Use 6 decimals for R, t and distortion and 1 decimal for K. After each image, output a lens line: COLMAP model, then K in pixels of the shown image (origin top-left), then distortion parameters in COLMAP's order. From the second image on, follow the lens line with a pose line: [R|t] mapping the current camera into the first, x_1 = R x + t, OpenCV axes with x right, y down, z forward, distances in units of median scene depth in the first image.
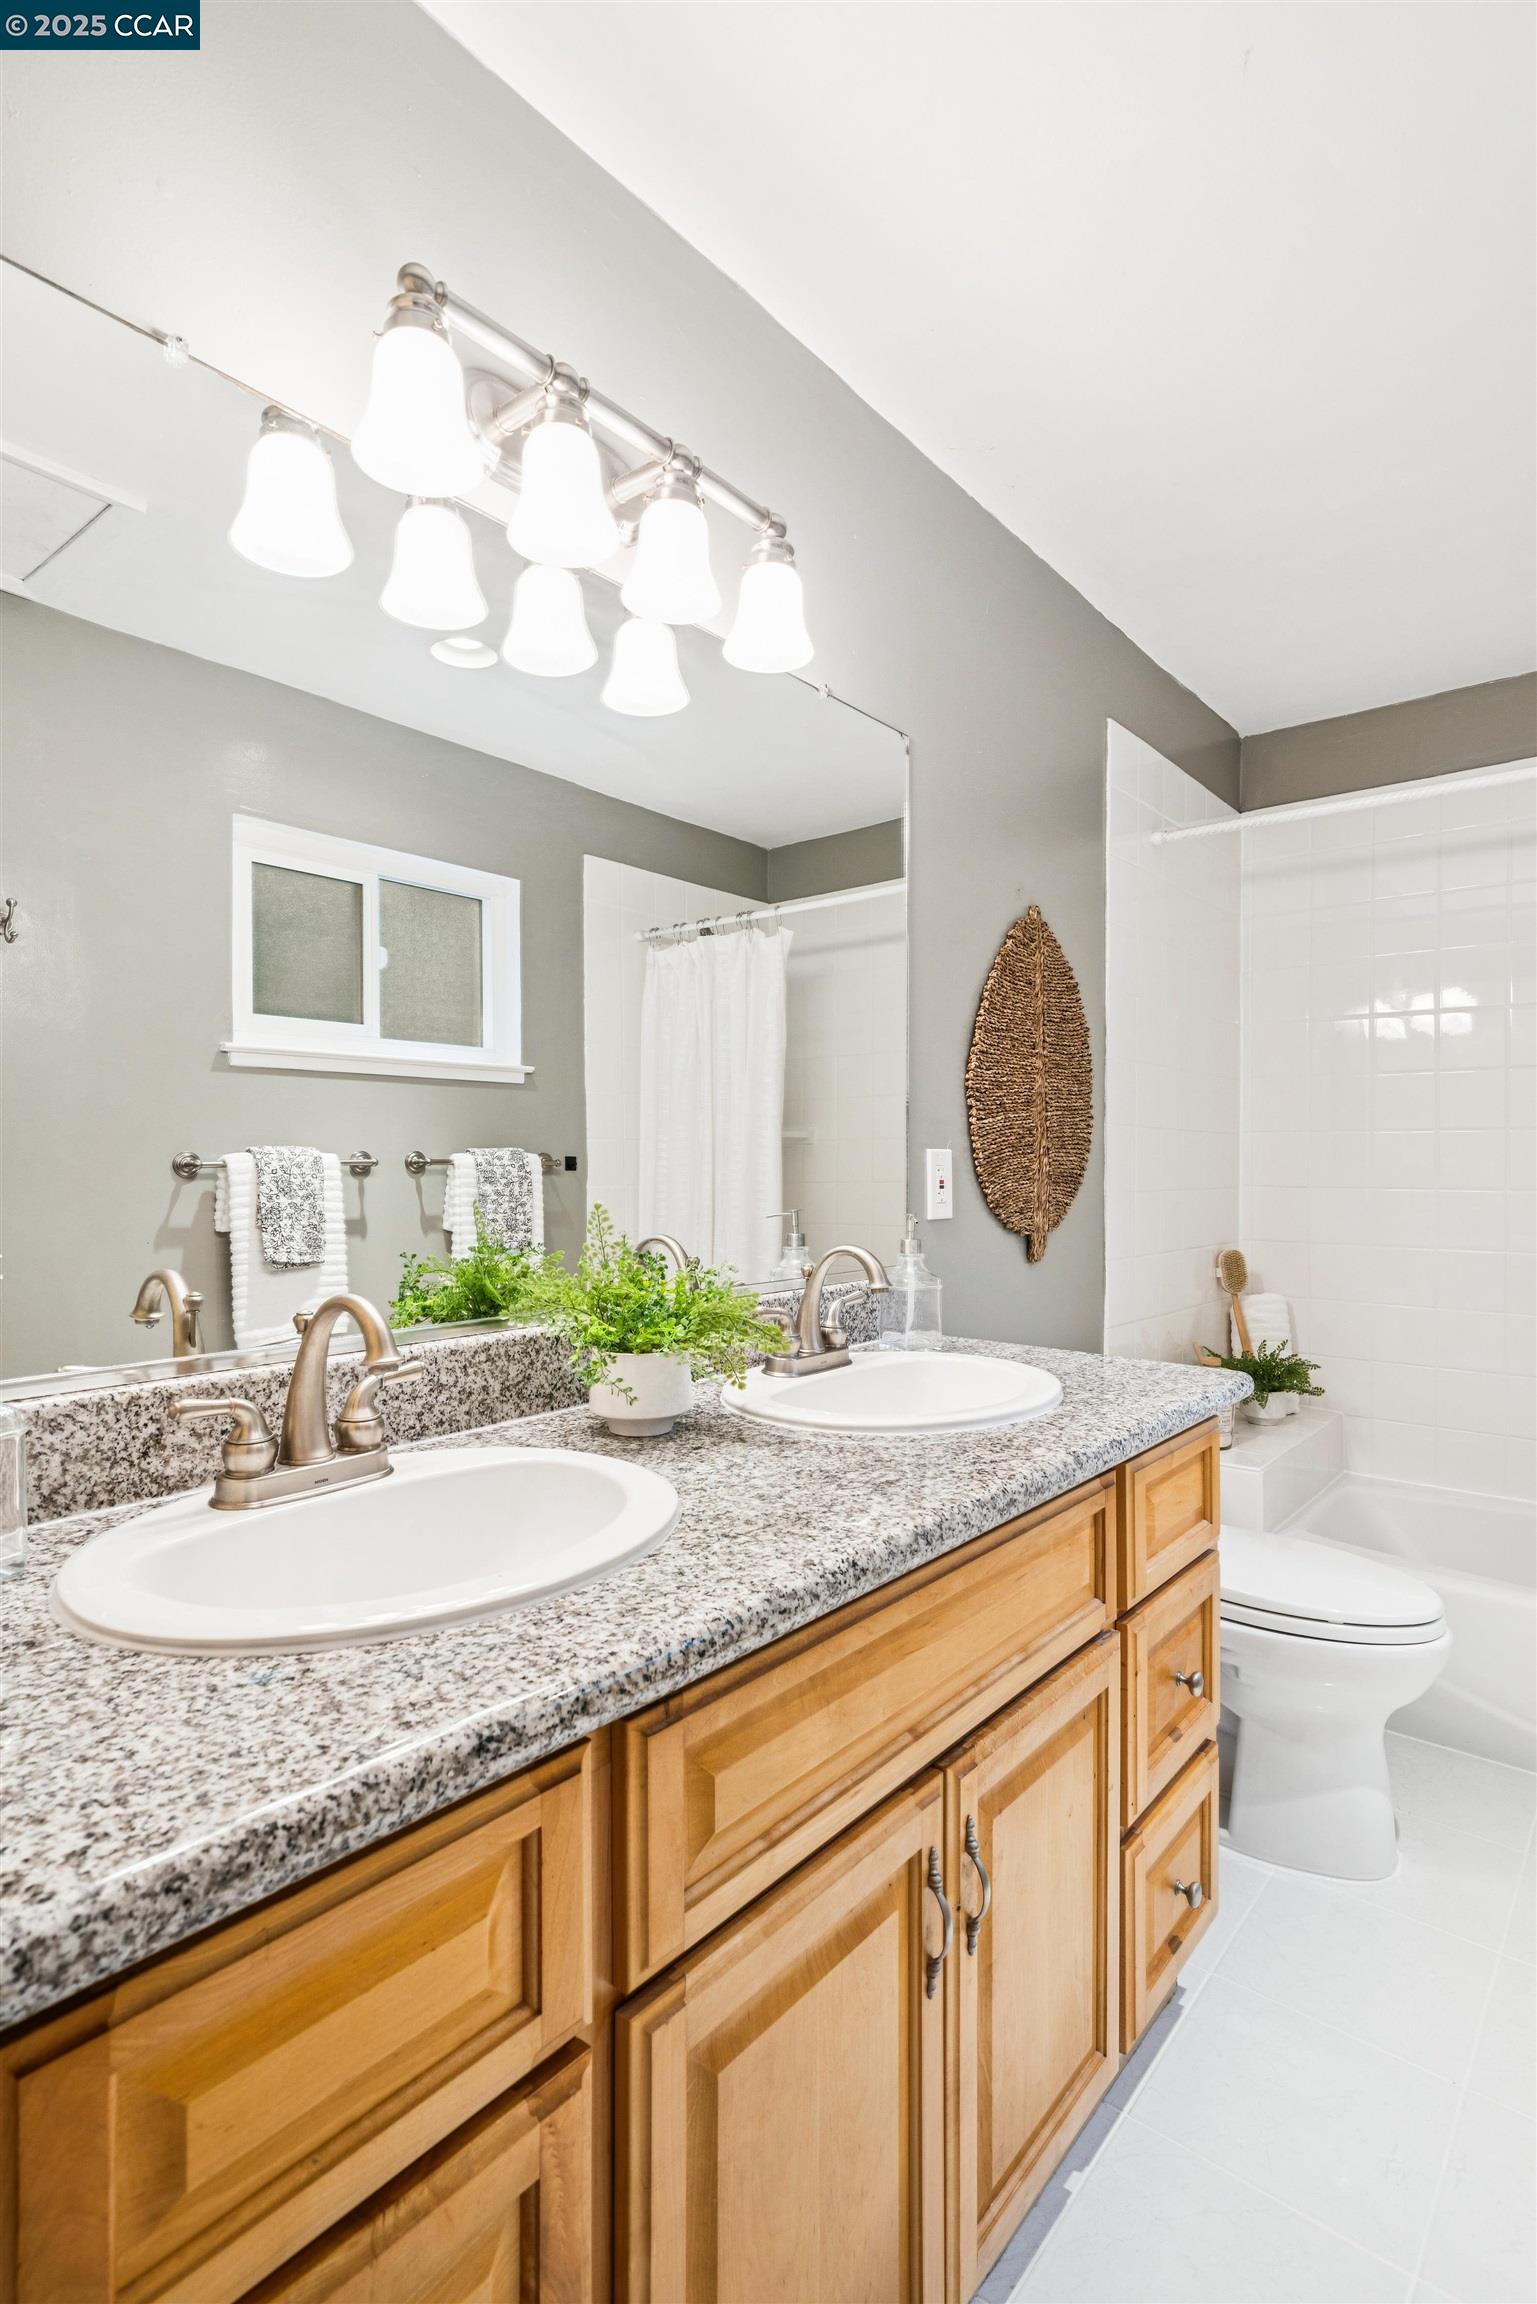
lens RADIAL K [[1140.8, 0, 771.9], [0, 1140.8, 1162.5], [0, 0, 1]] dist [0.002712, -0.001269]
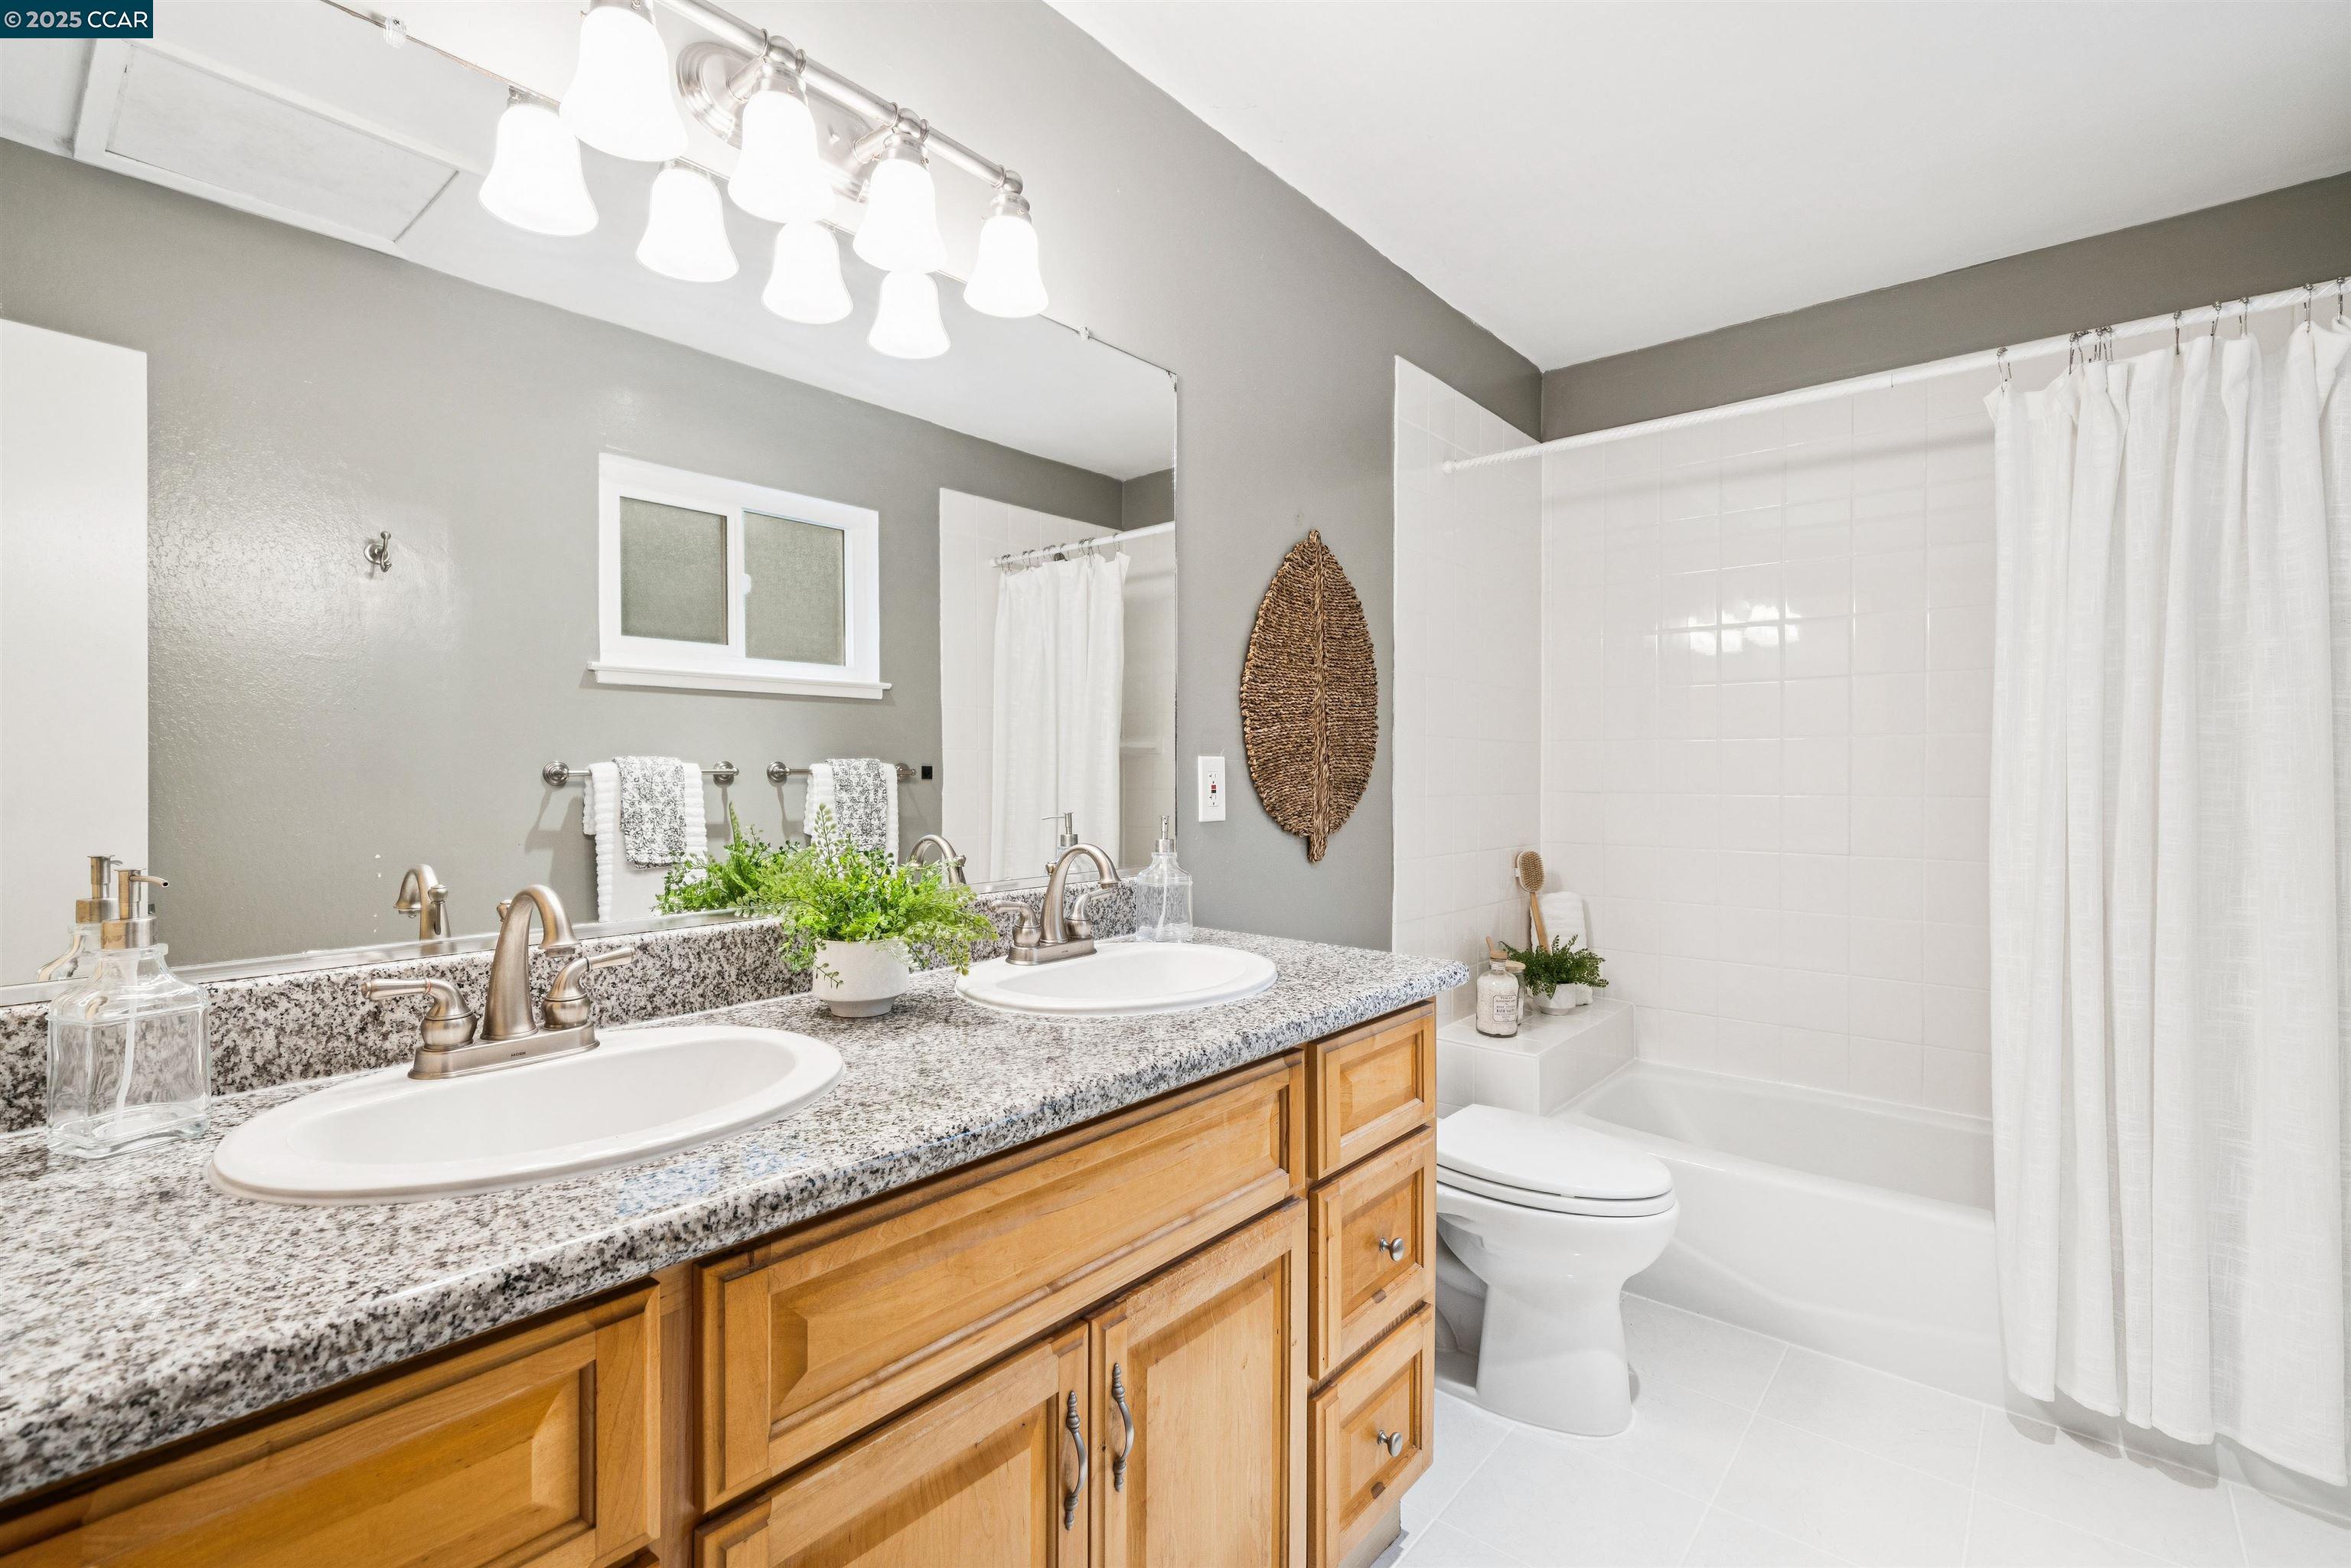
lens RADIAL K [[1060.9, 0, 1171.8], [0, 1060.9, 776.3], [0, 0, 1]] dist [0.002336, 0.000228]
pose [[0.999673, -0.002422, -0.025472, 0.191027], [0.002485, 0.999994, 0.002429, 0.006345], [0.025466, -0.002491, 0.999673, -0.008785]]
